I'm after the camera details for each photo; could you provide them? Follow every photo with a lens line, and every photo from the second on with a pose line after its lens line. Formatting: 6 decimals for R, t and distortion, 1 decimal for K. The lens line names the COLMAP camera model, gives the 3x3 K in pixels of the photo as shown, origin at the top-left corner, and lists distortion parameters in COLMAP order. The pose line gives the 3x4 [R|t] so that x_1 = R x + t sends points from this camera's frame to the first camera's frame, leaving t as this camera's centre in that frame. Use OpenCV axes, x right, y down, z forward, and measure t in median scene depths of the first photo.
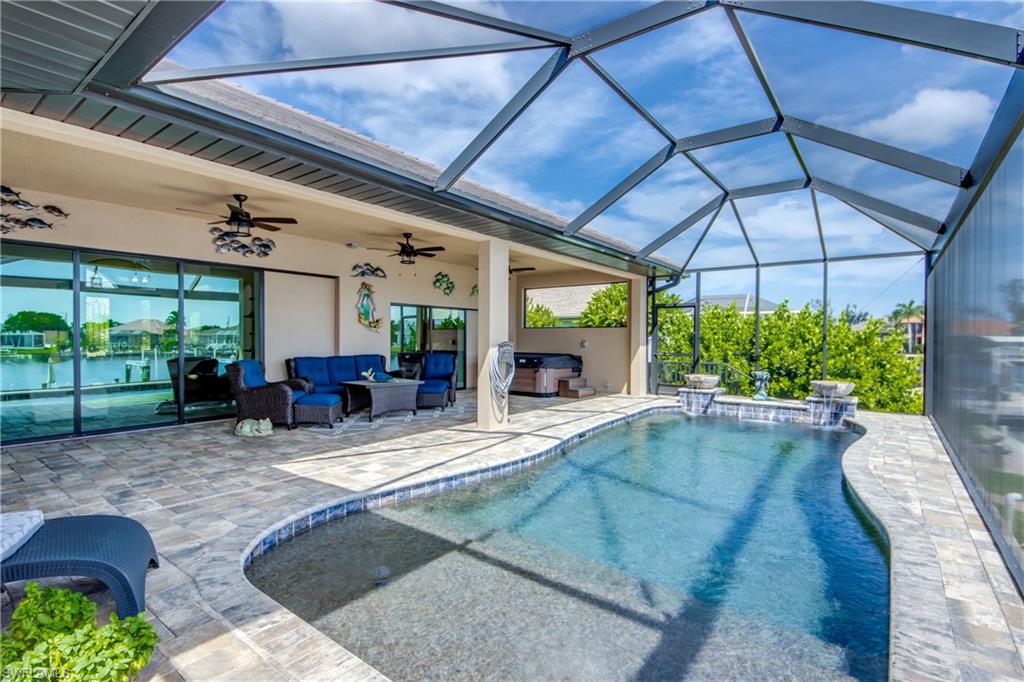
lens RADIAL K [[488.8, 0, 514.0], [0, 488.8, 346.4], [0, 0, 1]] dist [-0.023896, -0.000570]
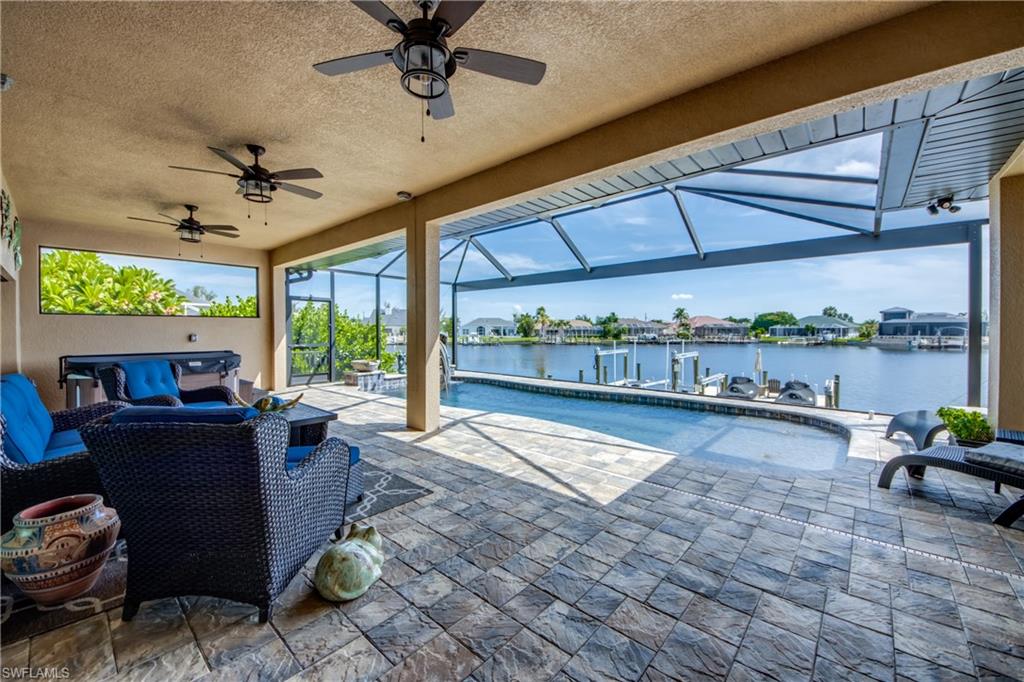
lens RADIAL K [[392.1, 0, 514.4], [0, 392.1, 339.8], [0, 0, 1]] dist [0.026996, -0.021194]
pose [[0.056712, -0.029278, 0.997961, -0.601267], [0.014179, 0.999493, 0.028517, -0.016197], [-0.998290, 0.012533, 0.057099, 0.603821]]
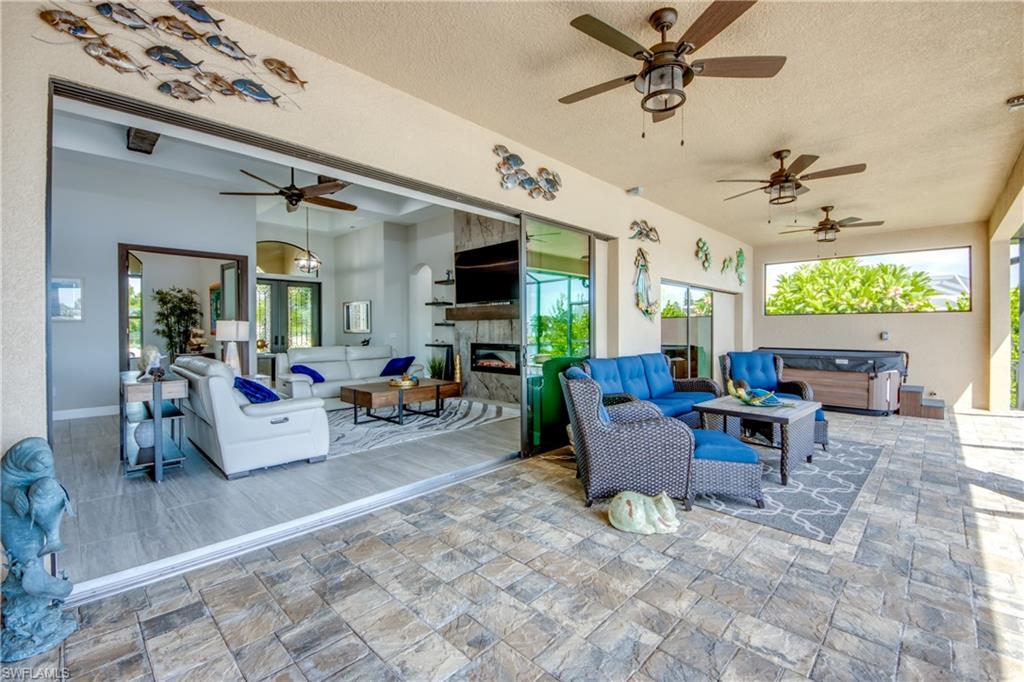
lens RADIAL K [[458.6, 0, 516.9], [0, 458.6, 327.9], [0, 0, 1]] dist [0.030235, -0.026821]
pose [[0.993231, -0.002528, -0.116133, -0.421096], [0.001003, 0.999912, -0.013192, -0.011056], [0.116156, 0.012986, 0.993146, 0.353155]]
